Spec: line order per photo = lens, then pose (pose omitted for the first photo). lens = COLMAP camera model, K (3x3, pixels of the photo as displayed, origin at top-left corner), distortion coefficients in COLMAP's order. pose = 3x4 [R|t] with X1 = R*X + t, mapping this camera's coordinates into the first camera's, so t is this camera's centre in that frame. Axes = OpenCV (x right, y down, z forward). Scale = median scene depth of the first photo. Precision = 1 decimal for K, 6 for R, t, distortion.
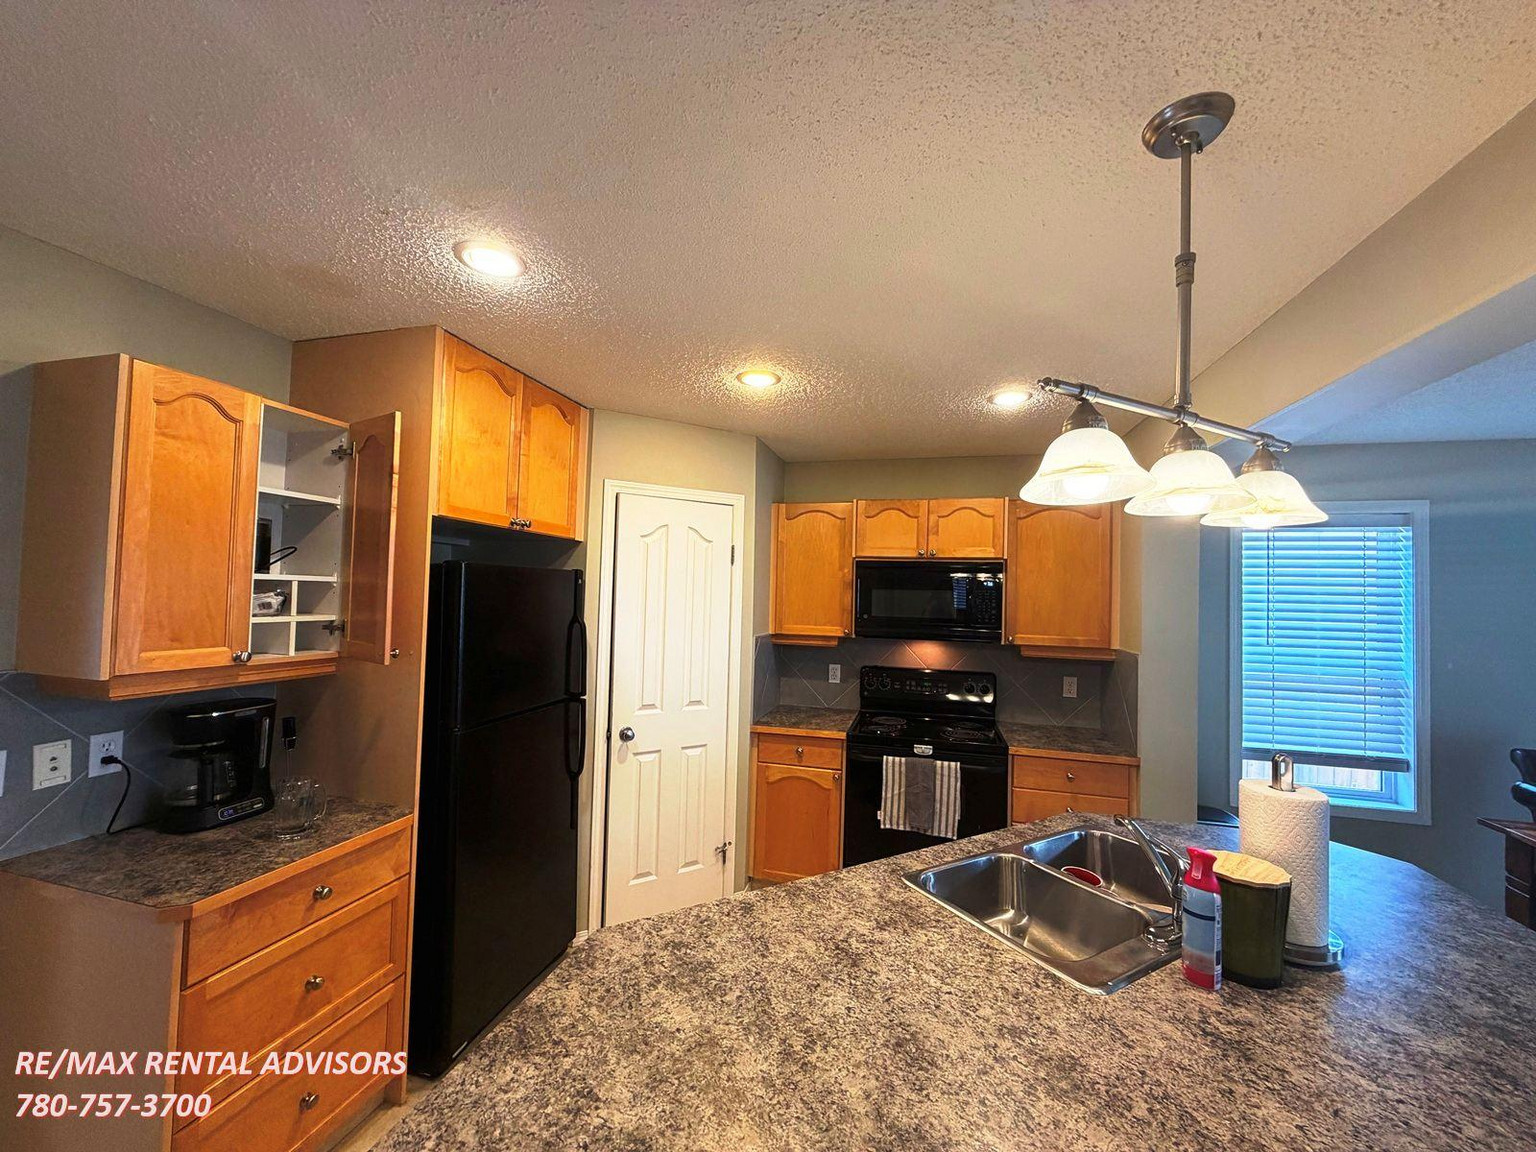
lens RADIAL K [[609.2, 0, 766.1], [0, 609.2, 569.5], [0, 0, 1]] dist [-0.001323, -0.000053]
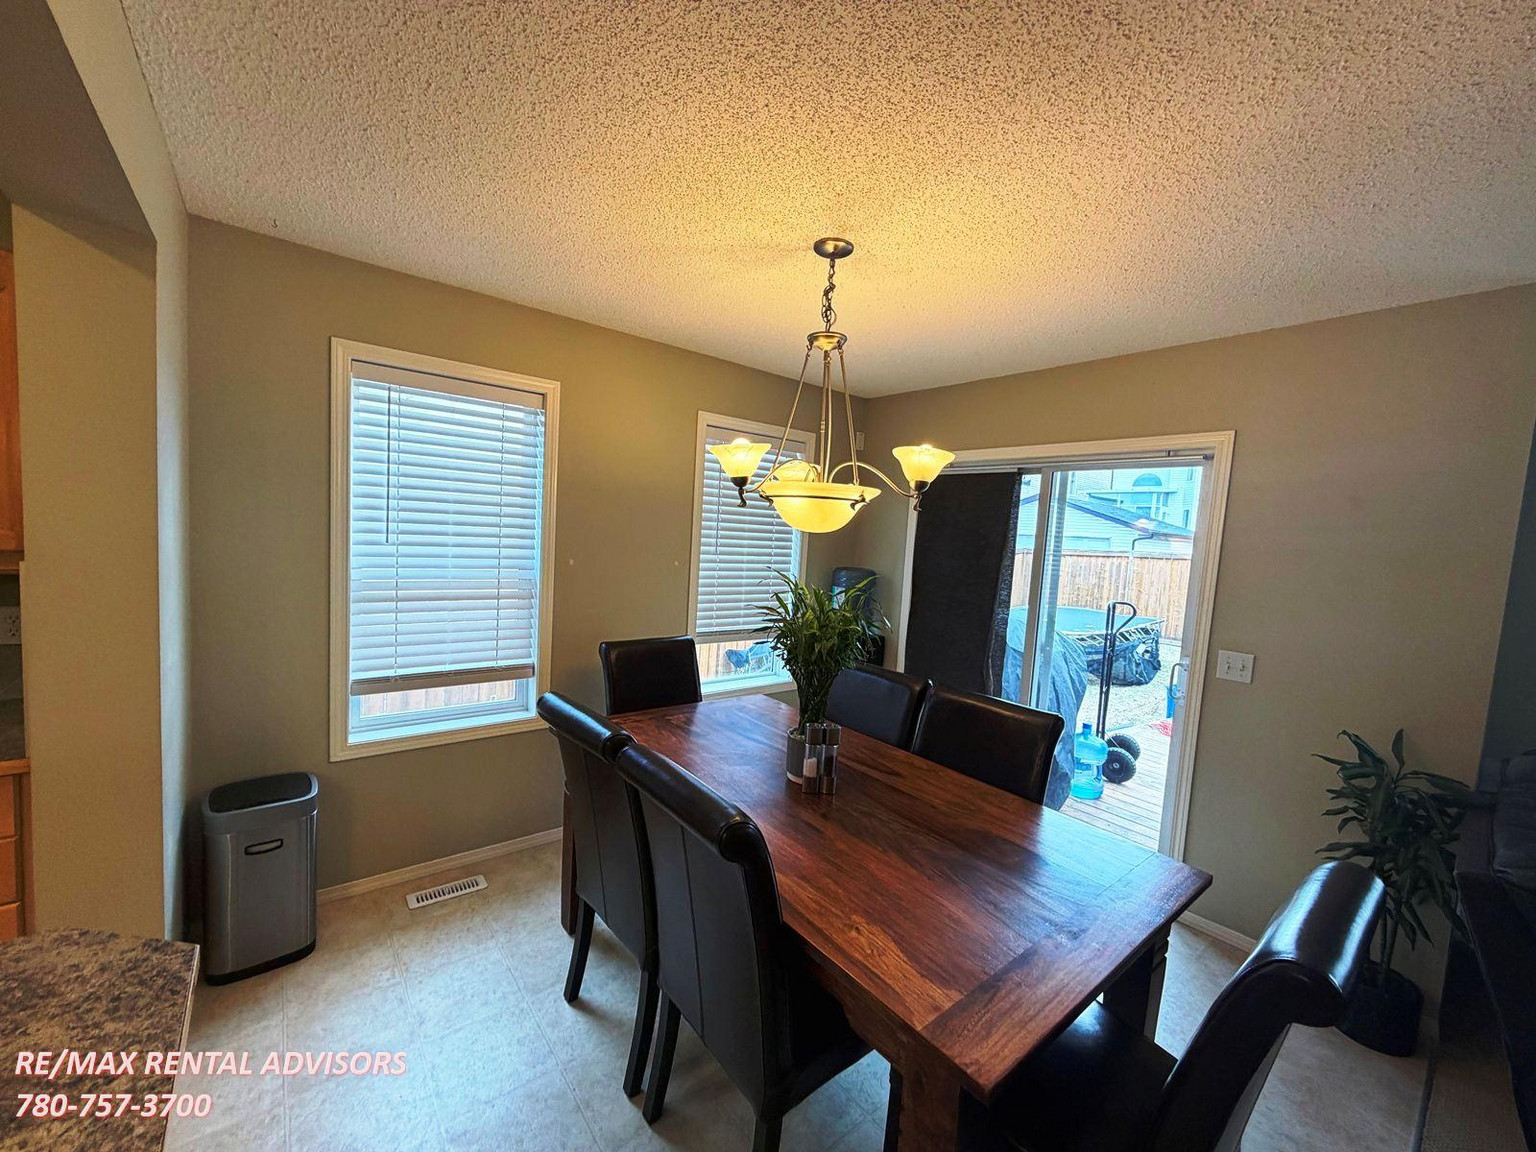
lens RADIAL K [[609.2, 0, 770.6], [0, 609.2, 575.9], [0, 0, 1]] dist [-0.001323, -0.000053]
pose [[0.588027, -0.059984, 0.806614, 0.506449], [-0.076009, 0.988735, 0.128939, 0.030061], [-0.805262, -0.137130, 0.576844, 0.177891]]
